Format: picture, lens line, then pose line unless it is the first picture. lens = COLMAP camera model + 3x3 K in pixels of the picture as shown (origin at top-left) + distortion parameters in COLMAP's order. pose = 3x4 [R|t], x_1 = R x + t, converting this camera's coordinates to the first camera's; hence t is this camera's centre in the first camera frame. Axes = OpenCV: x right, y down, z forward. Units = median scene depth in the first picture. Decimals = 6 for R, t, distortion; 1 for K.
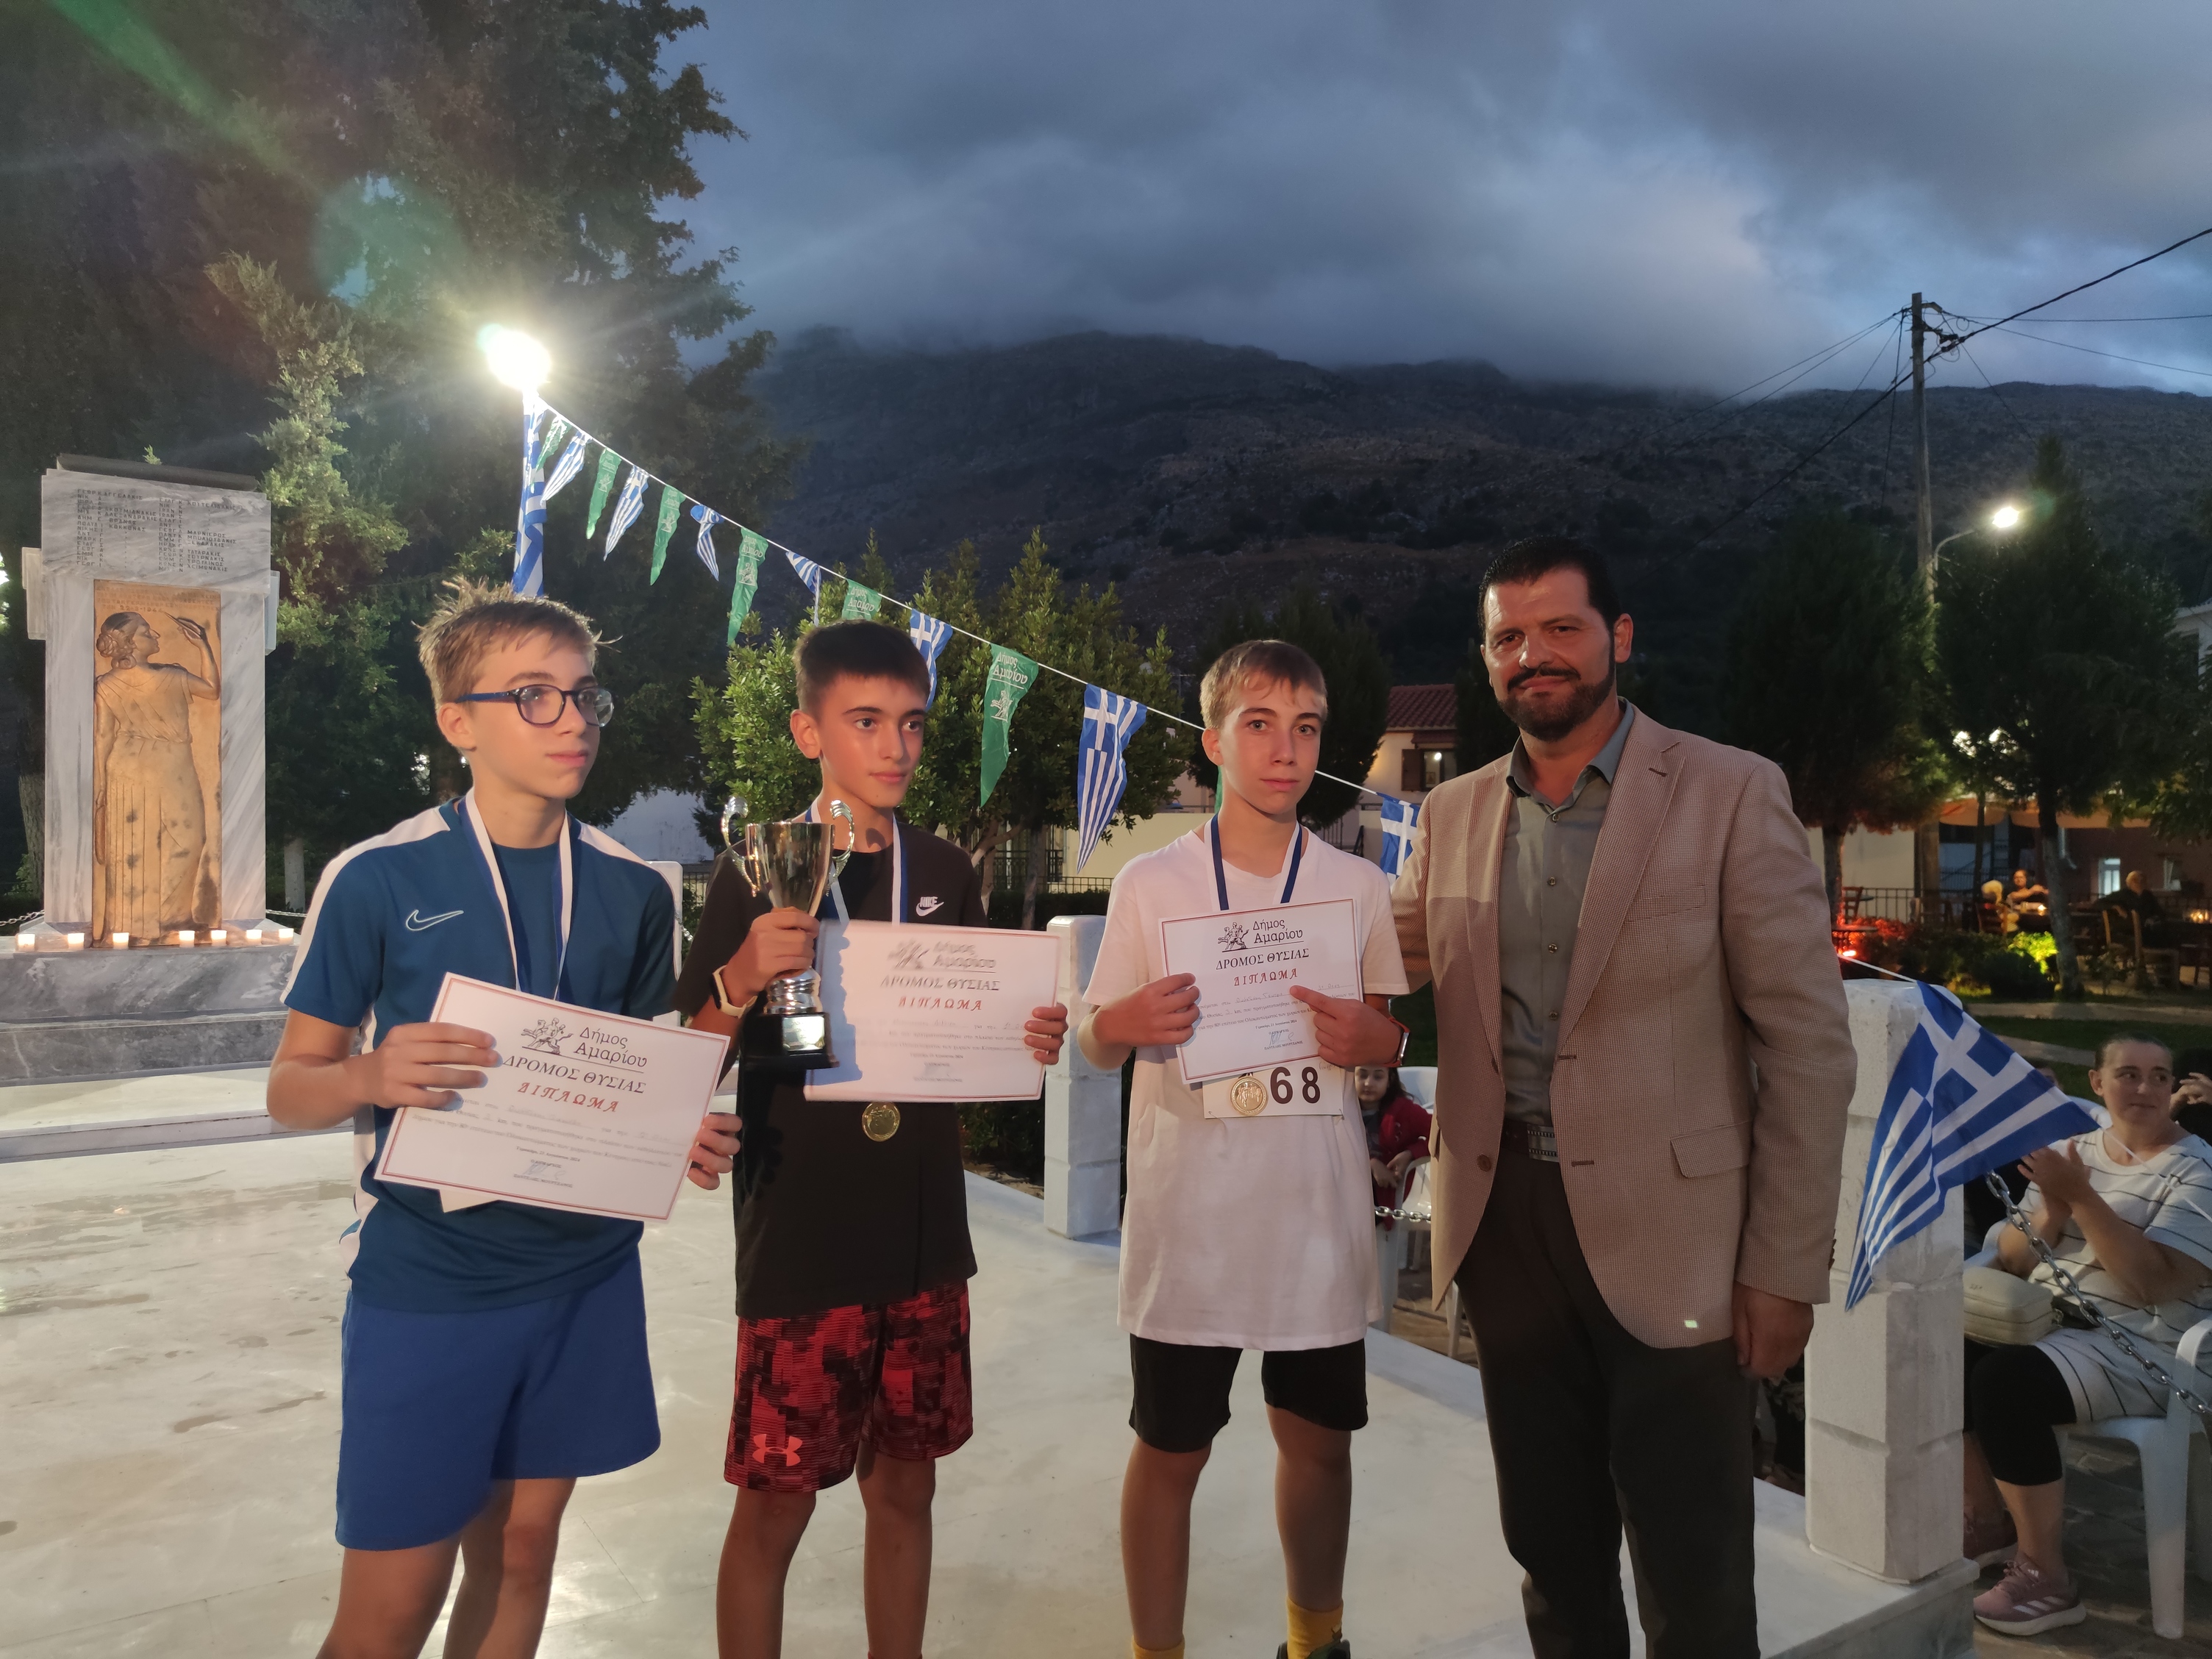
lens RADIAL K [[1603.0, 0, 1106.0], [0, 1603.0, 829.5], [0, 0, 1]] dist [0.062422, -0.002742]
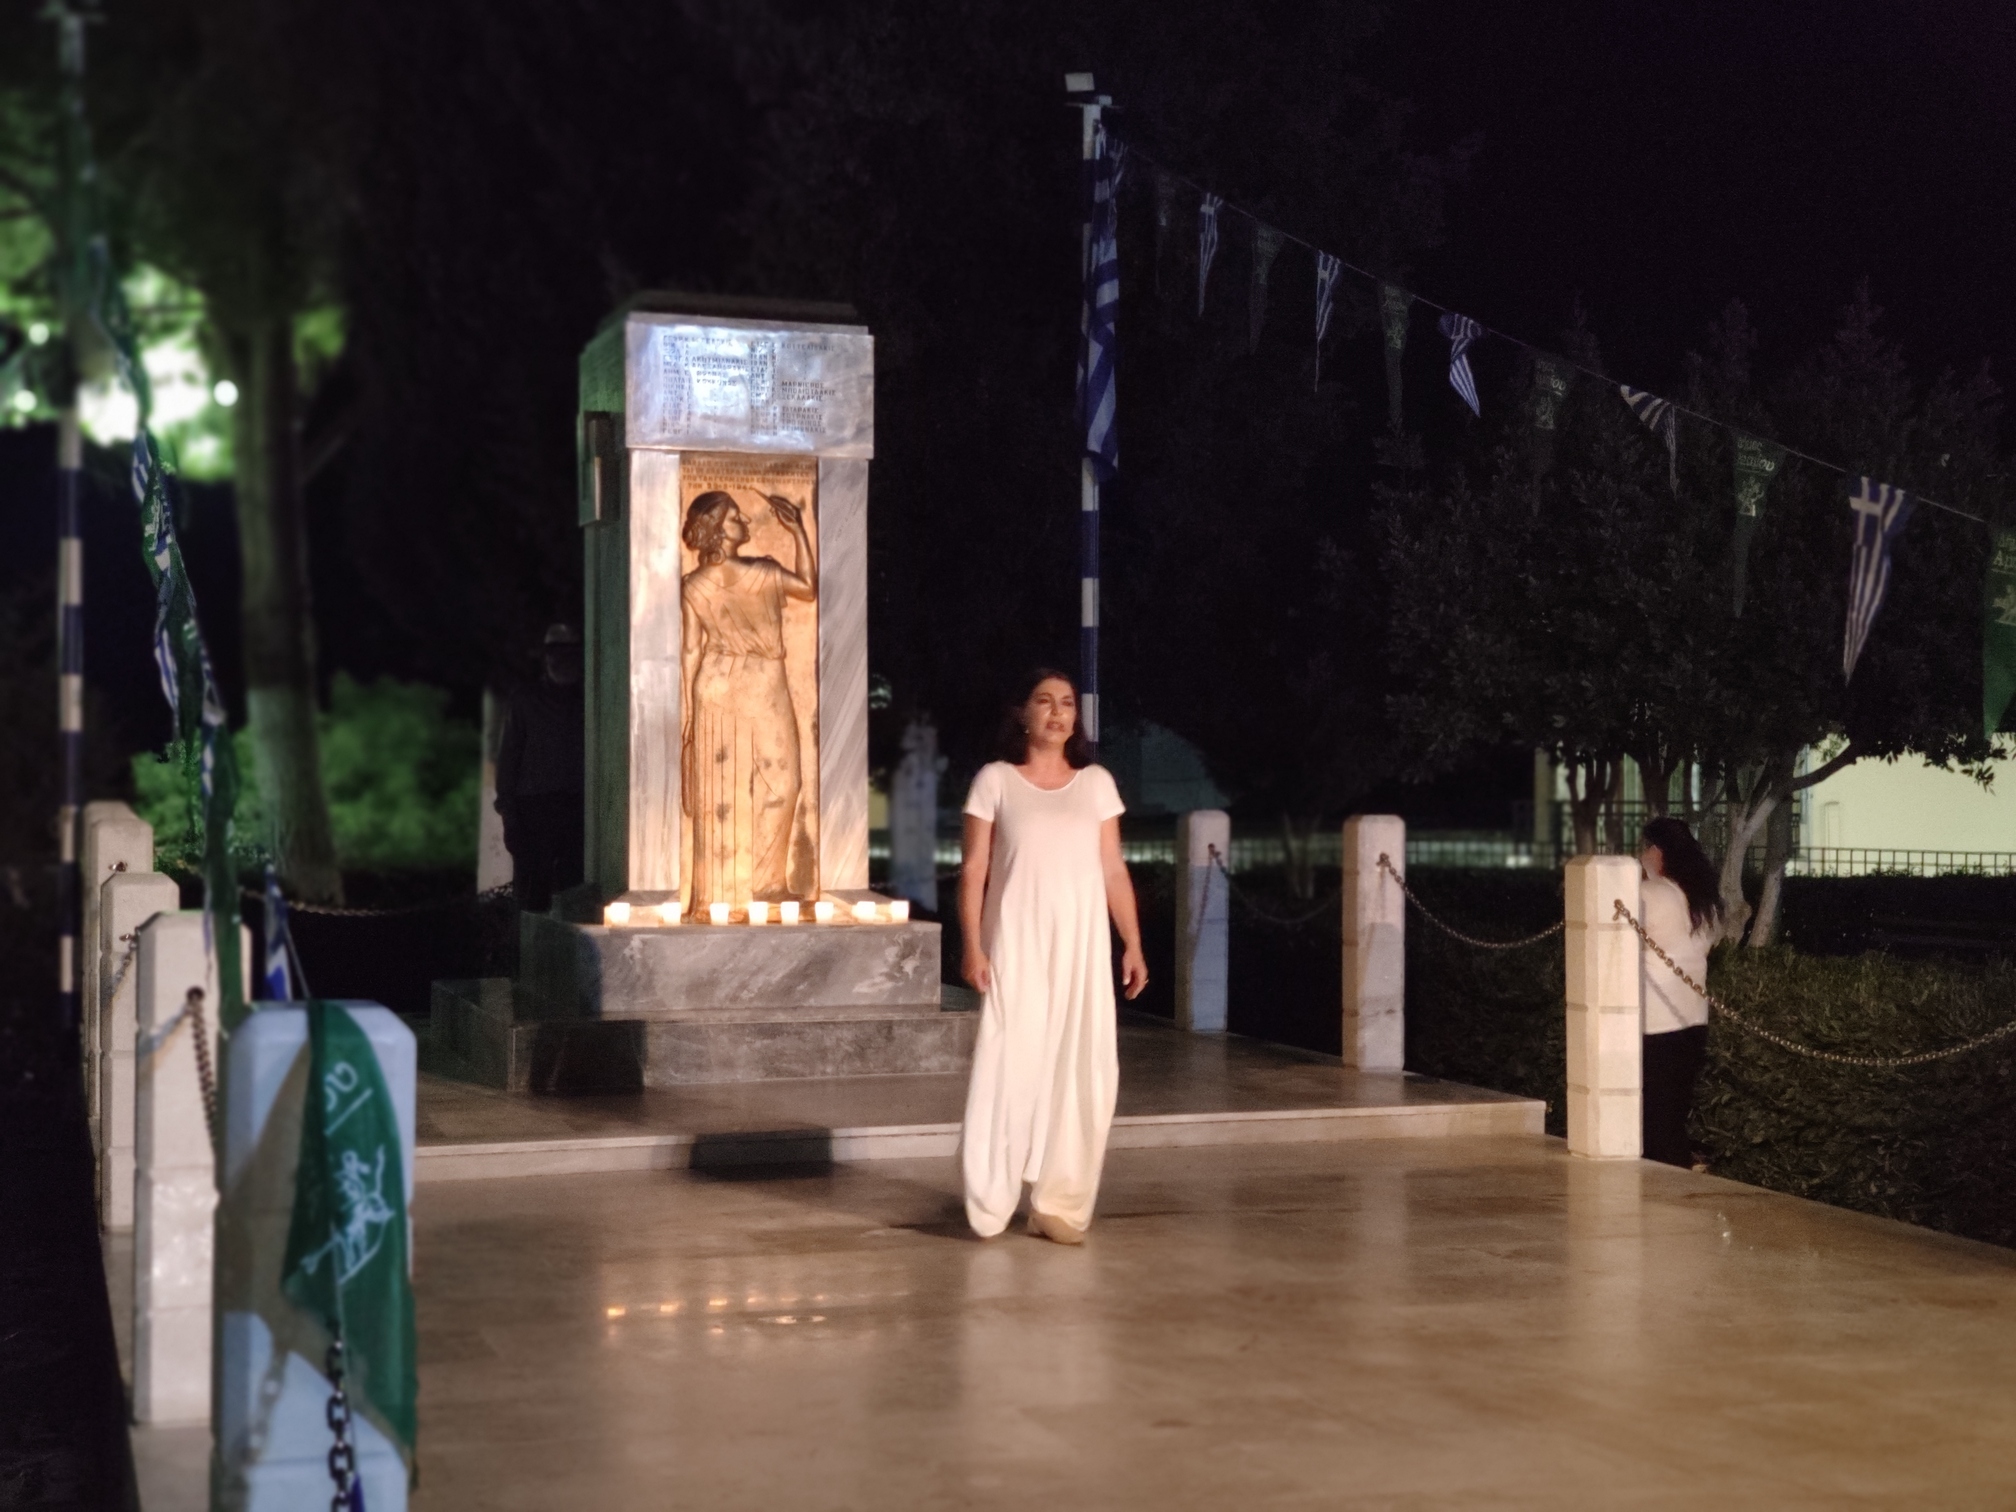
lens RADIAL K [[2908.0, 0, 1008.0], [0, 2908.0, 756.0], [0, 0, 1]] dist [0.190302, -0.133297]
pose [[0.961936, -0.004787, -0.273232, -0.087311], [0.004409, 0.999988, -0.001997, -0.004099], [0.273239, 0.000717, 0.961946, -0.292034]]
